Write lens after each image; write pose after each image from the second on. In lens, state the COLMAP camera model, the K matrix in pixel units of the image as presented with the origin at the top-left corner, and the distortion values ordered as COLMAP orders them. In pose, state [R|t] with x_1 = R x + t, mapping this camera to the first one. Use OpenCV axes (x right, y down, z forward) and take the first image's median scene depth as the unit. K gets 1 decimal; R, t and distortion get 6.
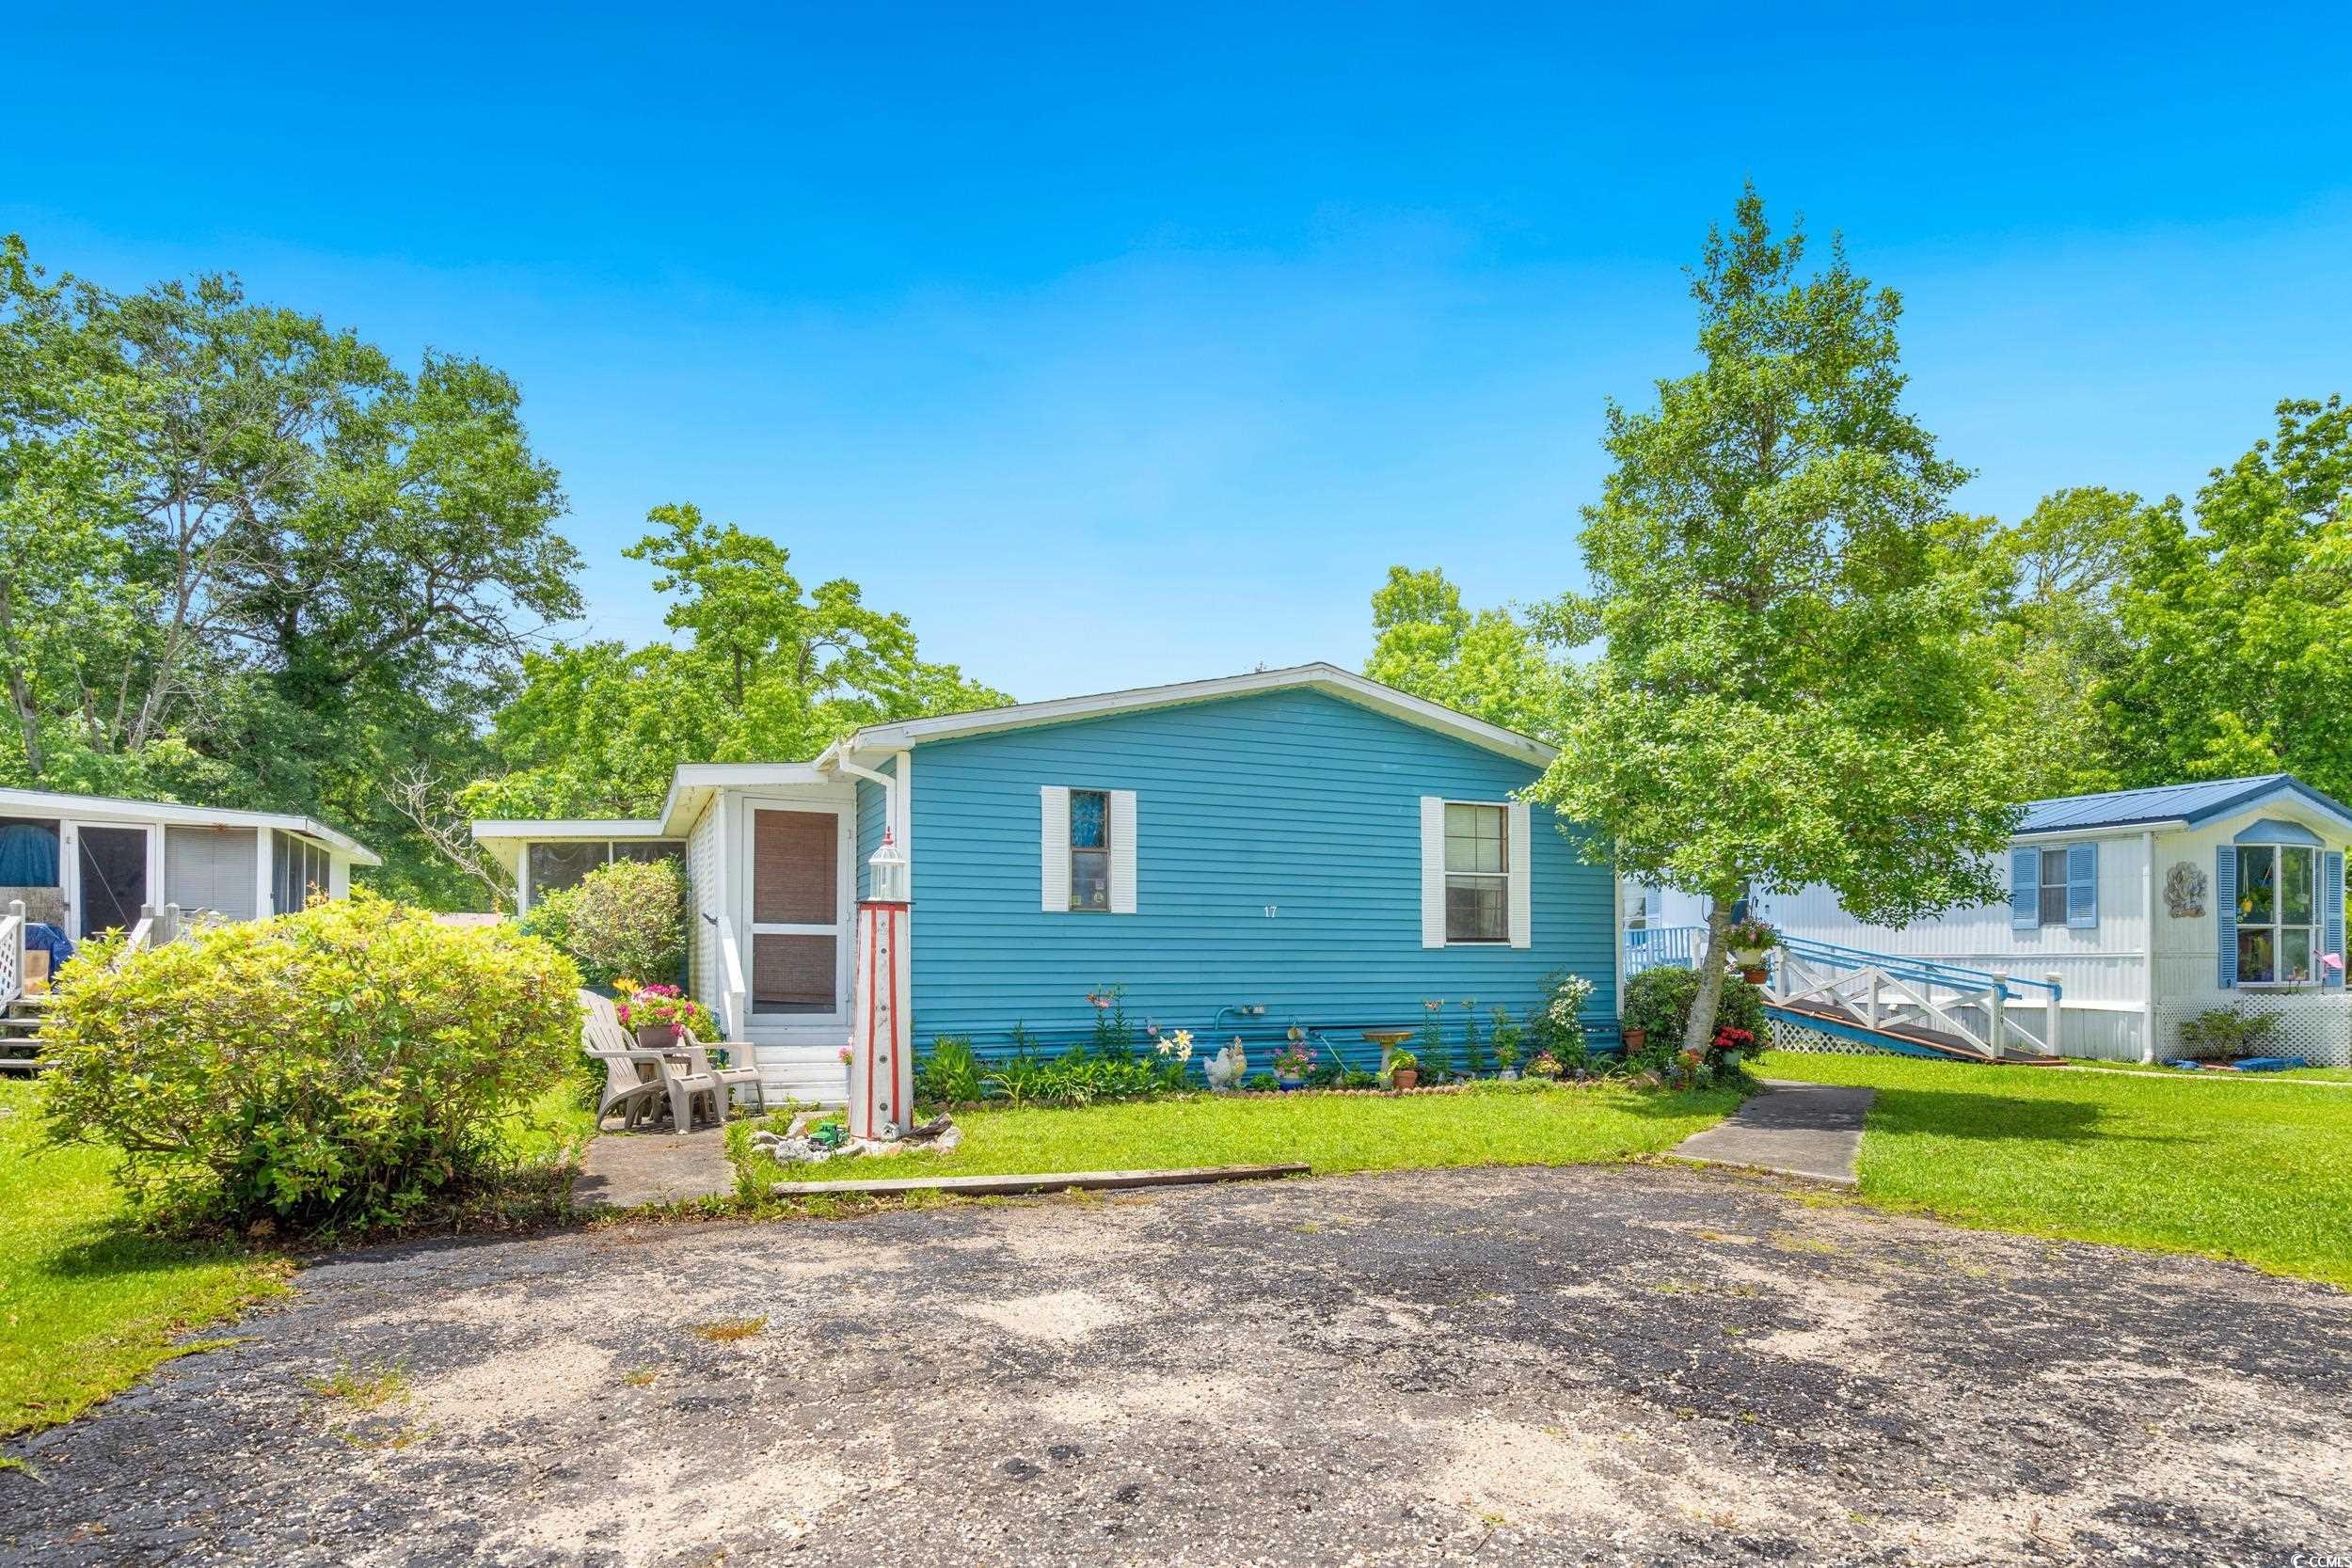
lens RADIAL K [[1225.9, 0, 1186.1], [0, 1225.9, 790.2], [0, 0, 1]] dist [0.003549, -0.002114]
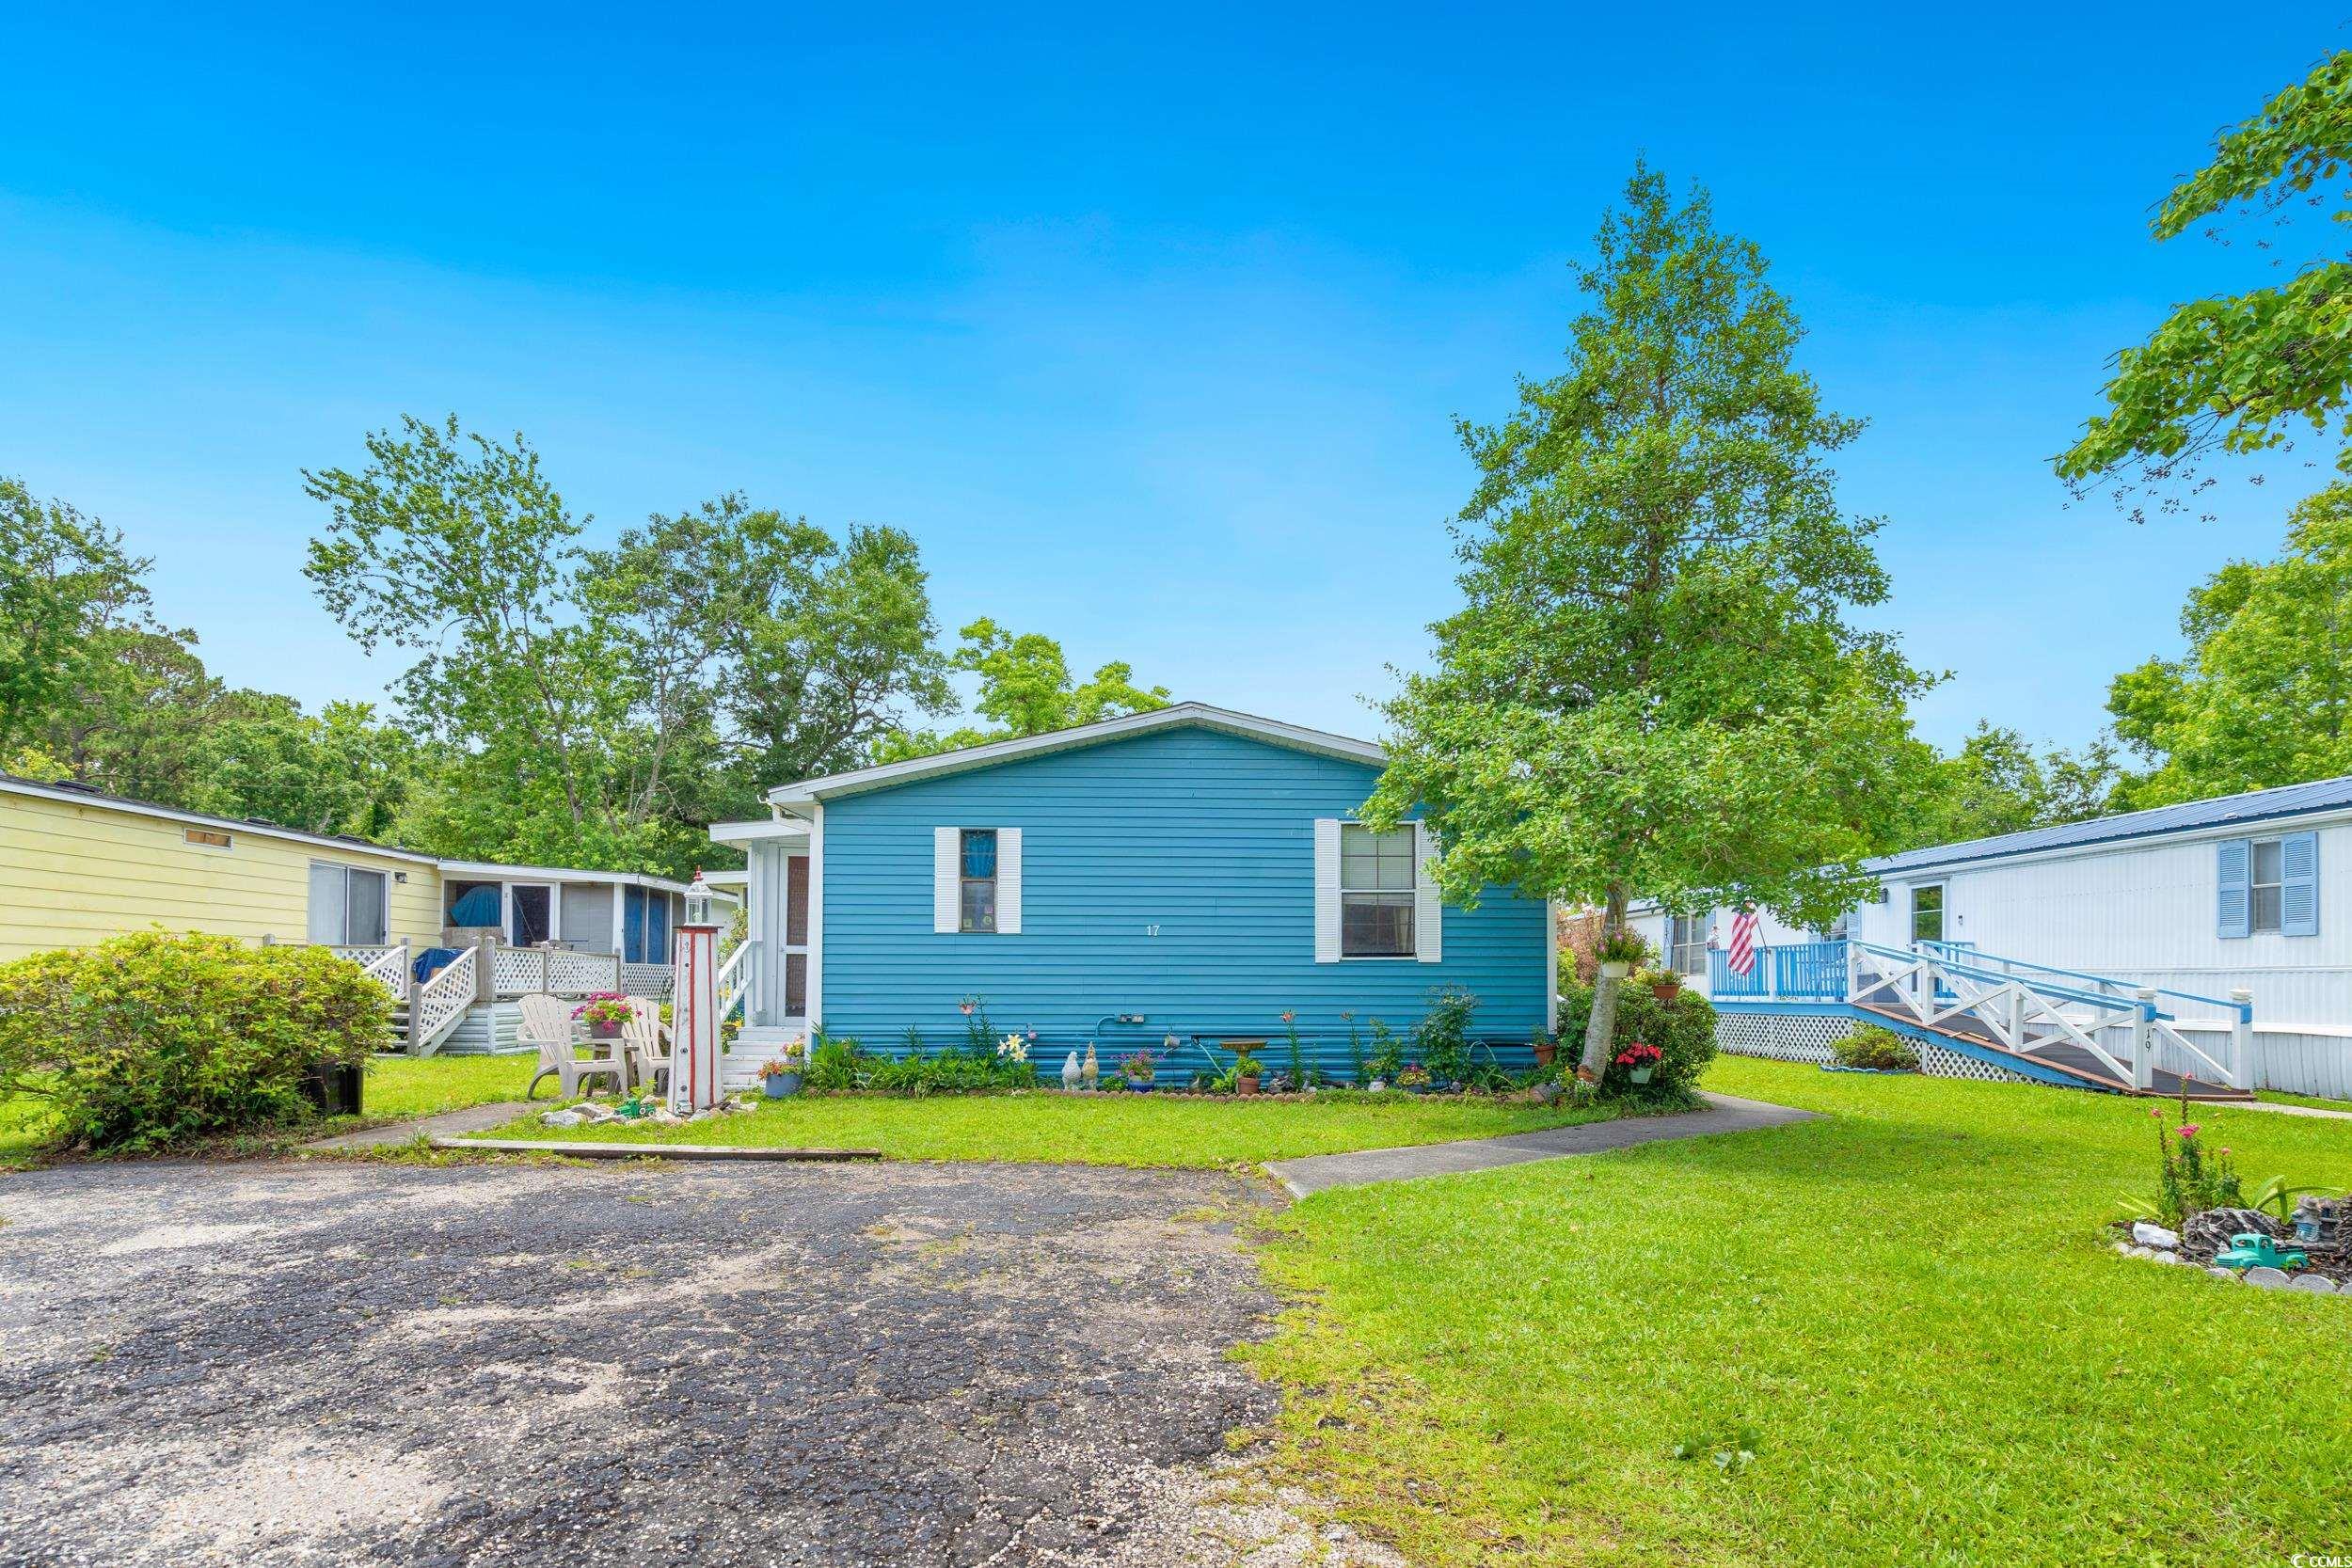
lens RADIAL K [[1073.1, 0, 1211.6], [0, 1073.1, 825.5], [0, 0, 1]] dist [-0.005059, 0.003163]
pose [[0.935332, -0.049957, -0.350227, 0.477851], [0.048121, 0.998744, -0.013948, 0.021209], [0.350484, -0.003807, 0.936561, 0.114696]]
